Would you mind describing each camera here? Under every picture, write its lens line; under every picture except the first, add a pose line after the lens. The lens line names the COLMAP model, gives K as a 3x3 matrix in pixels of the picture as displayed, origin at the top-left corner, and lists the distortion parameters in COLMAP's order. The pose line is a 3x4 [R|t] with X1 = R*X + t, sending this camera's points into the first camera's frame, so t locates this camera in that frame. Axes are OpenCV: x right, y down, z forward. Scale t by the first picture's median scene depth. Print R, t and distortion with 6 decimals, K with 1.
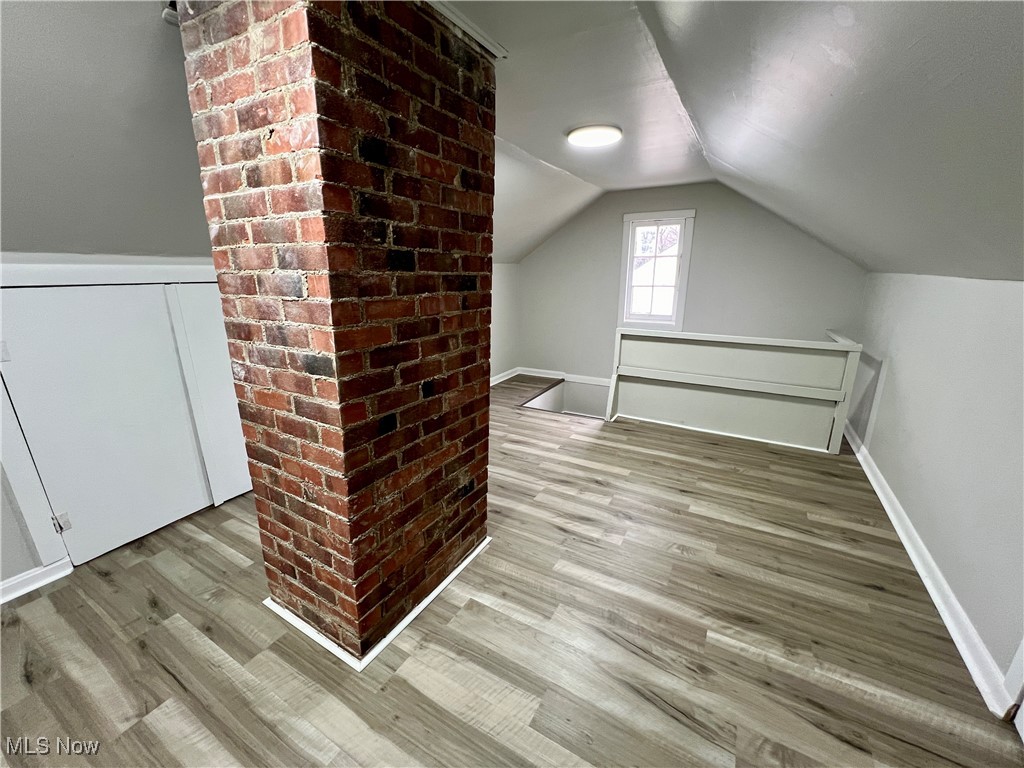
lens RADIAL K [[406.4, 0, 514.3], [0, 406.4, 384.9], [0, 0, 1]] dist [-0.002197, 0.000463]
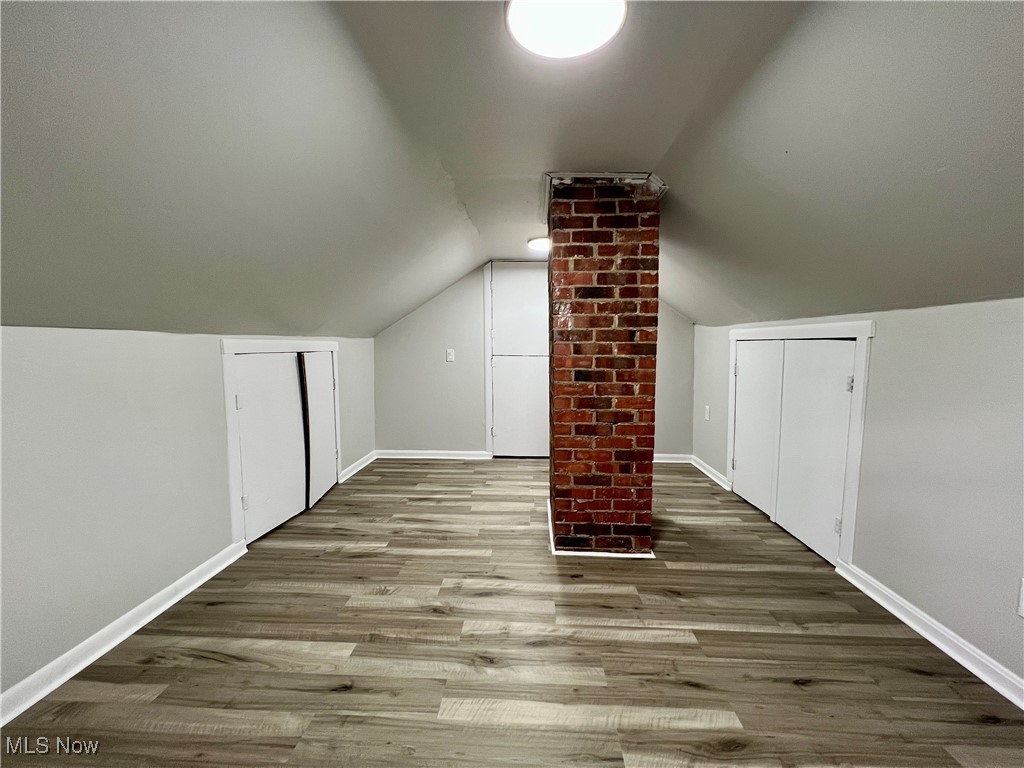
lens RADIAL K [[406.4, 0, 513.3], [0, 406.4, 381.8], [0, 0, 1]] dist [-0.002197, 0.000463]
pose [[-0.890470, 0.041988, -0.453100, 0.547897], [-0.122486, 0.936866, 0.327536, -0.443874], [0.438247, 0.347160, -0.829108, 1.749317]]
